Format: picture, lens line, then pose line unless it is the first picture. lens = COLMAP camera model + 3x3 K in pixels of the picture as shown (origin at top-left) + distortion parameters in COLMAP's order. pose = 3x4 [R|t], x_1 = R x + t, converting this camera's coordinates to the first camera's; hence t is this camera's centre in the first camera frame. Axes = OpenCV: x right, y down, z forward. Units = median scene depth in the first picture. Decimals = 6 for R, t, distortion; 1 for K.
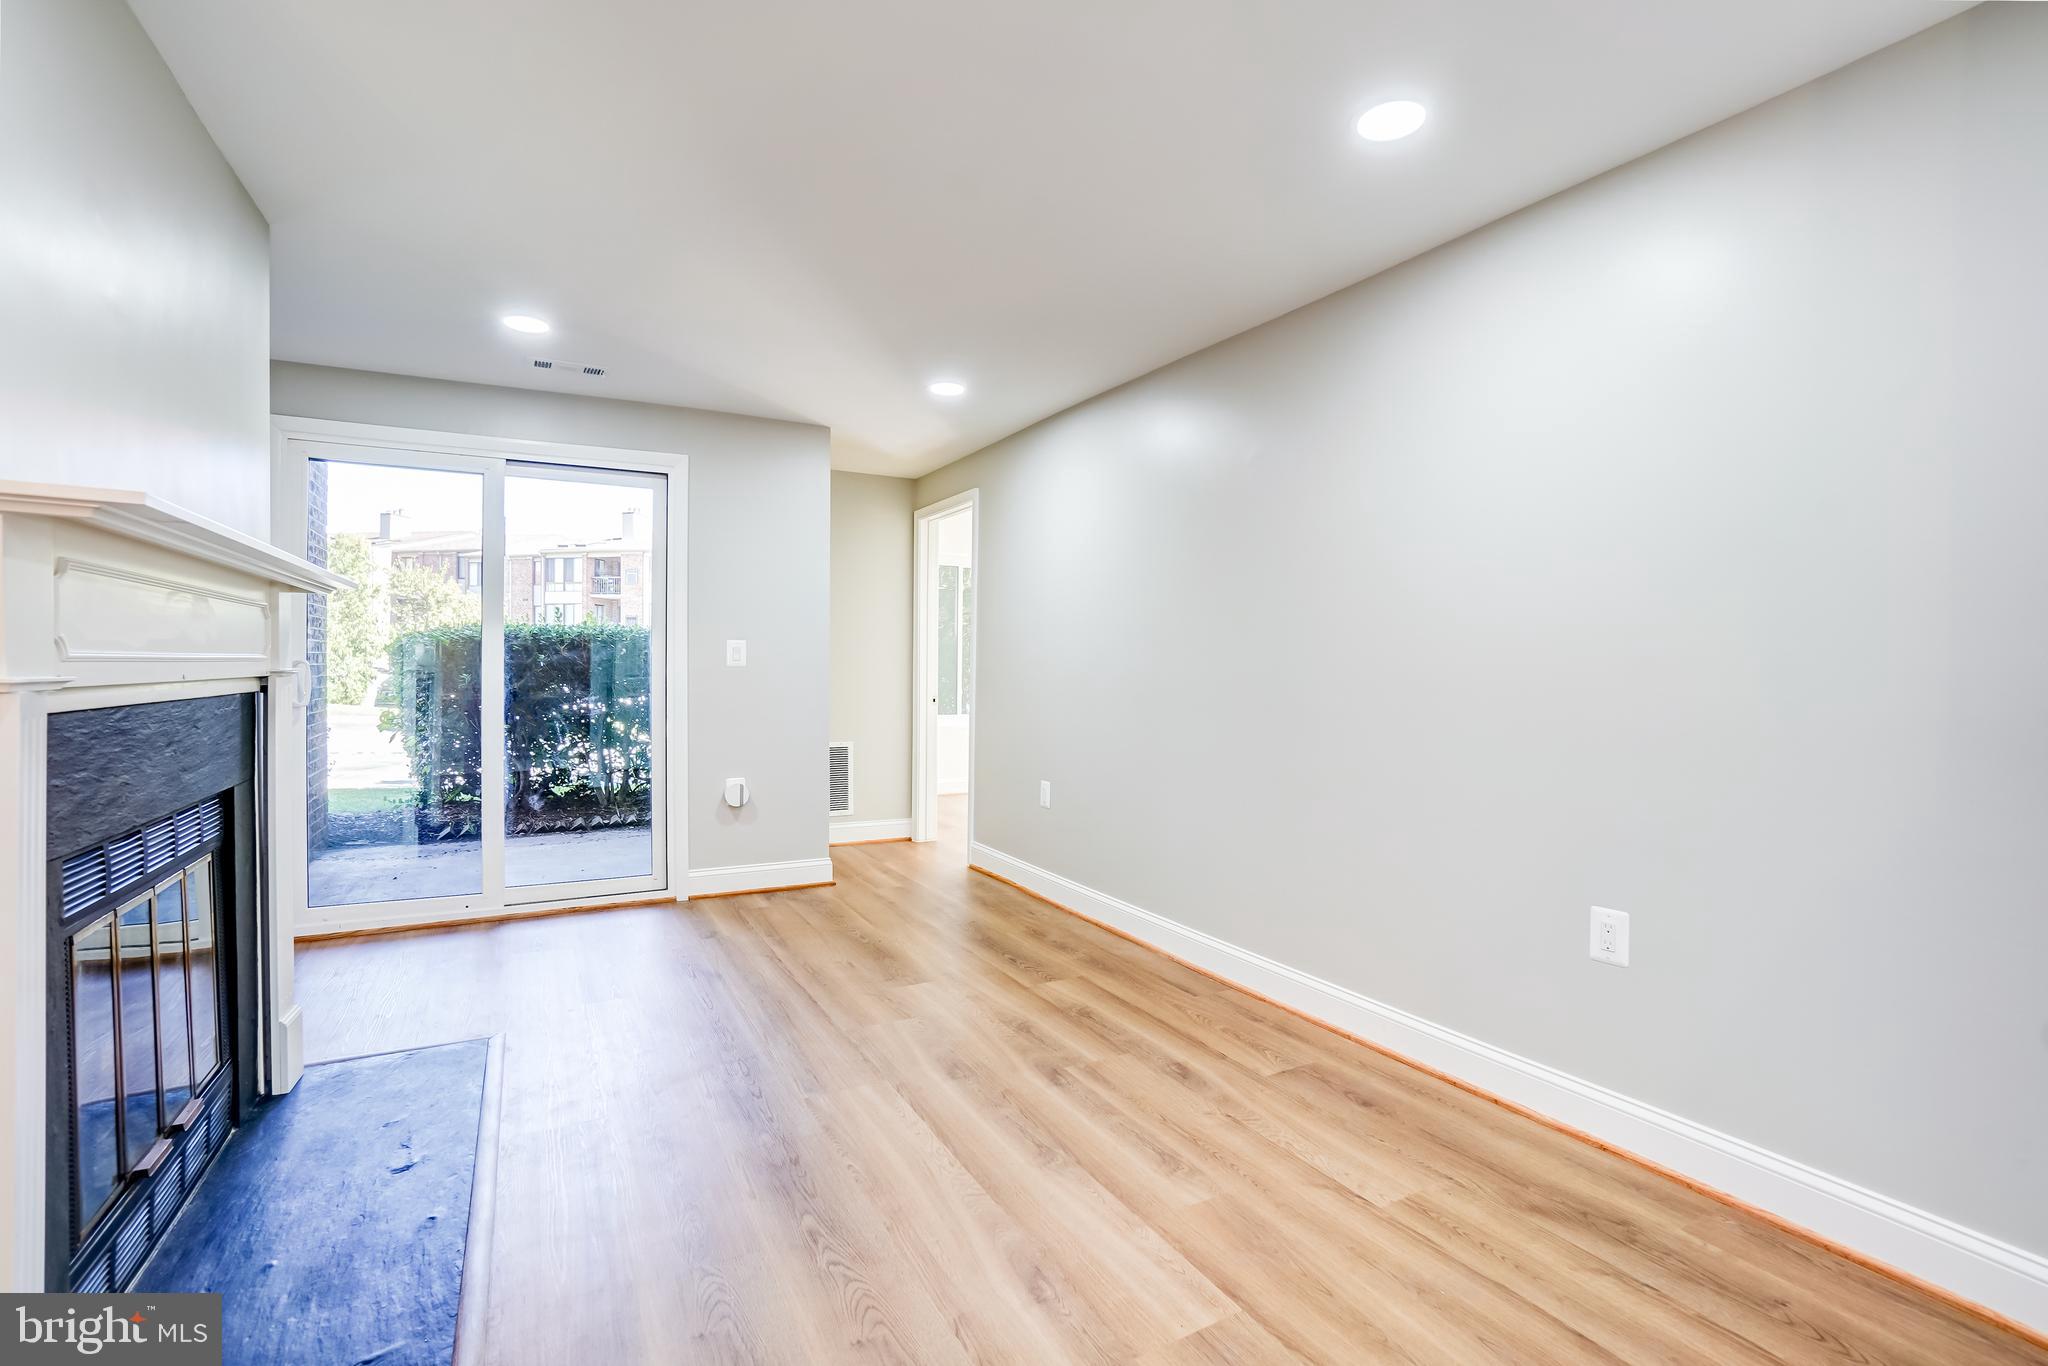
lens RADIAL K [[937.6, 0, 1062.1], [0, 937.6, 683.9], [0, 0, 1]] dist [-0.035068, 0.000418]
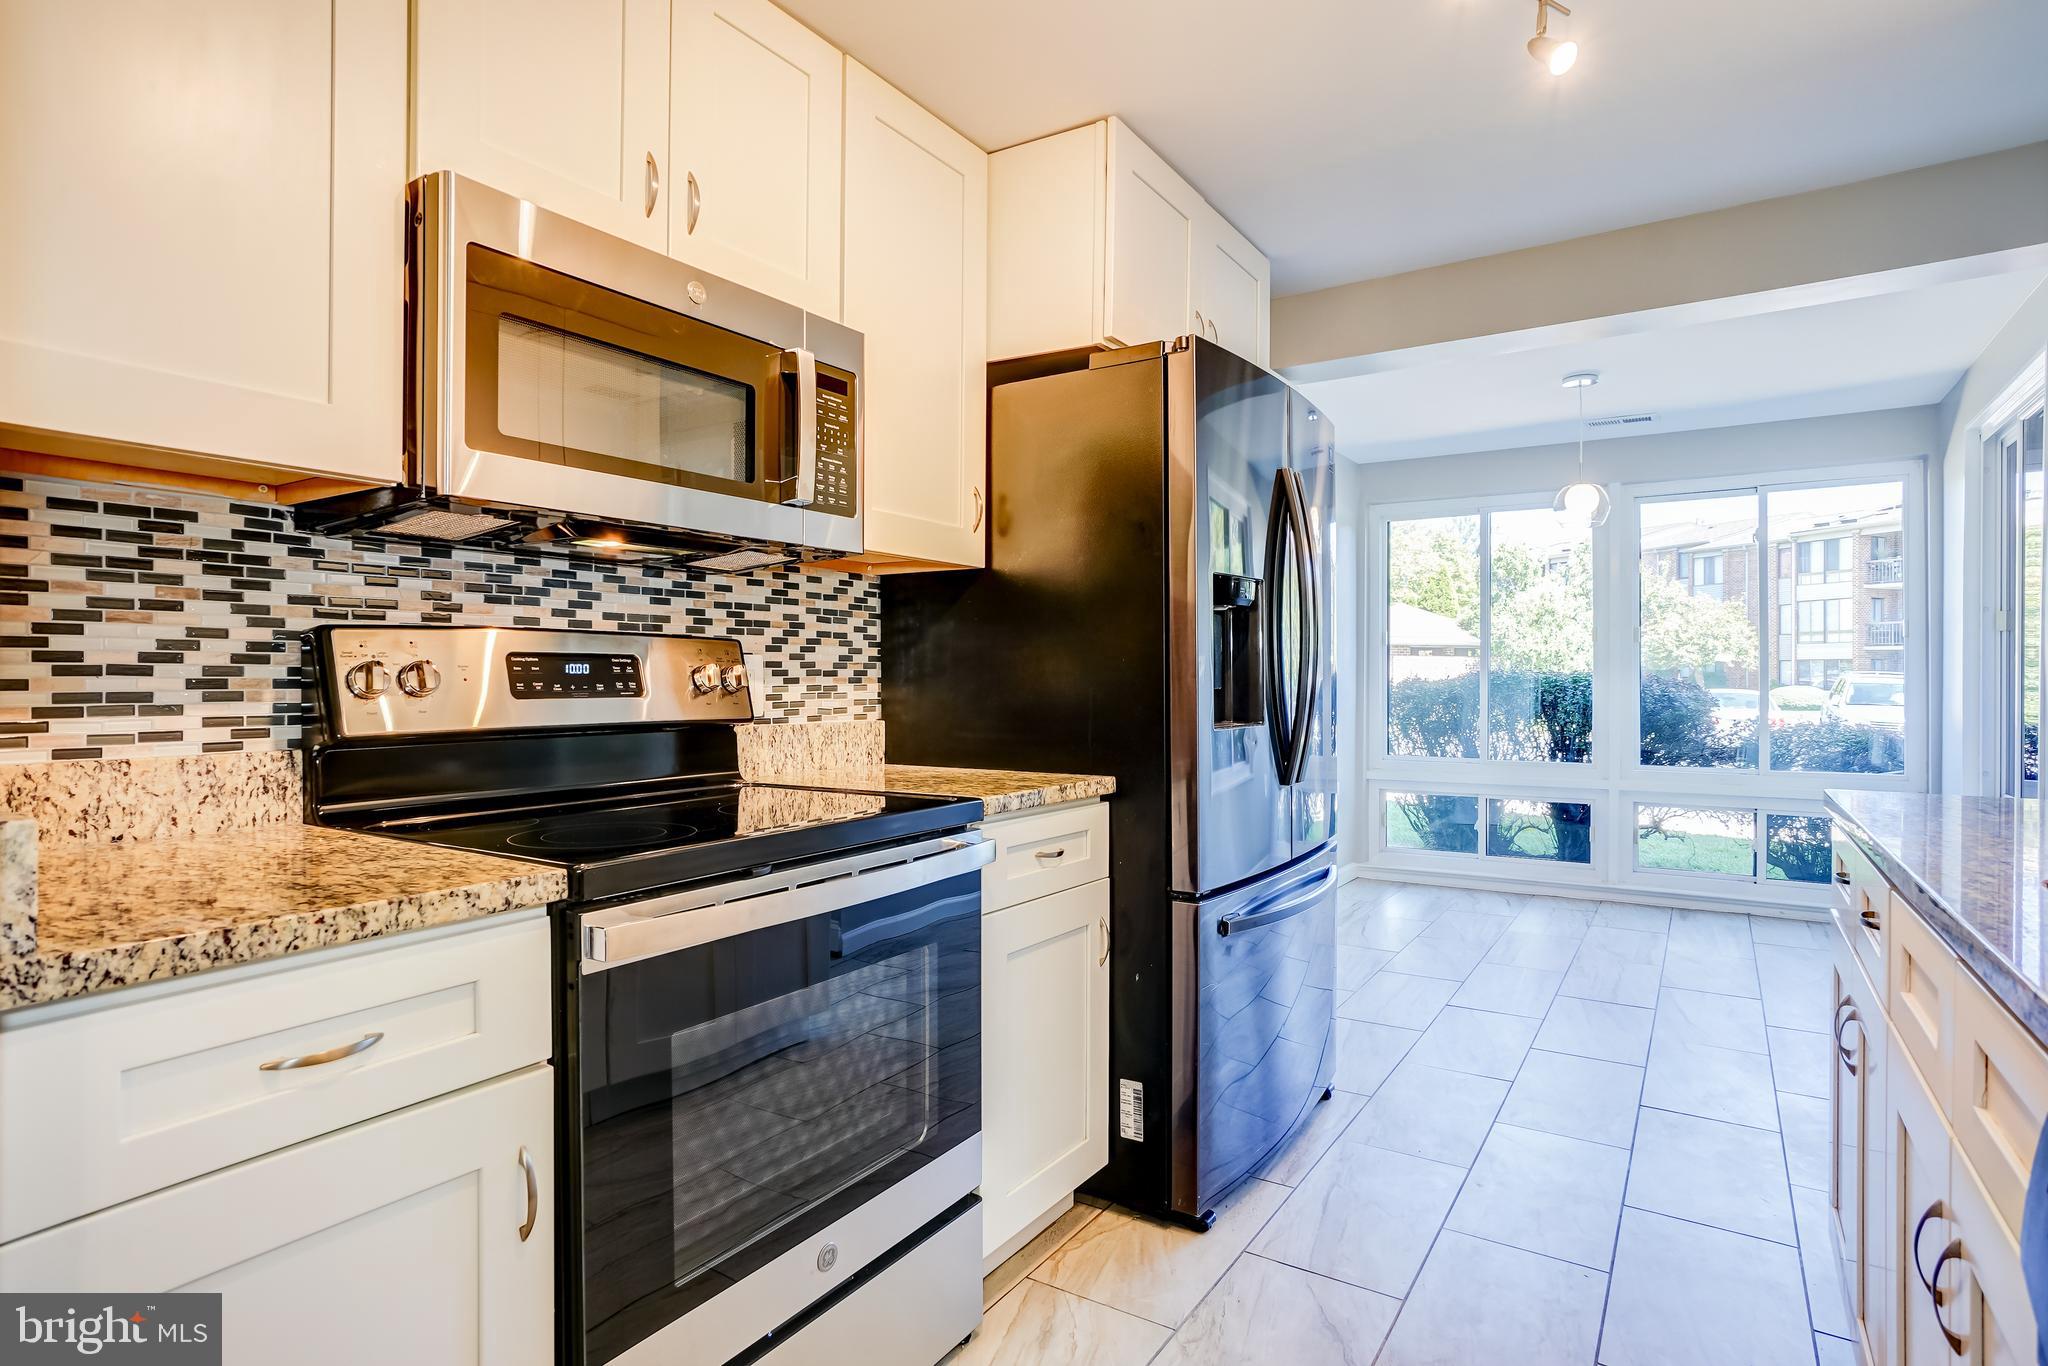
lens RADIAL K [[1082.4, 0, 1012.7], [0, 1082.4, 674.1], [0, 0, 1]] dist [-0.003757, -0.001505]
pose [[0.454722, -0.011844, -0.890555, -0.429091], [-0.011628, 0.999747, -0.019234, -0.002366], [0.890558, 0.019101, 0.454469, 0.010180]]
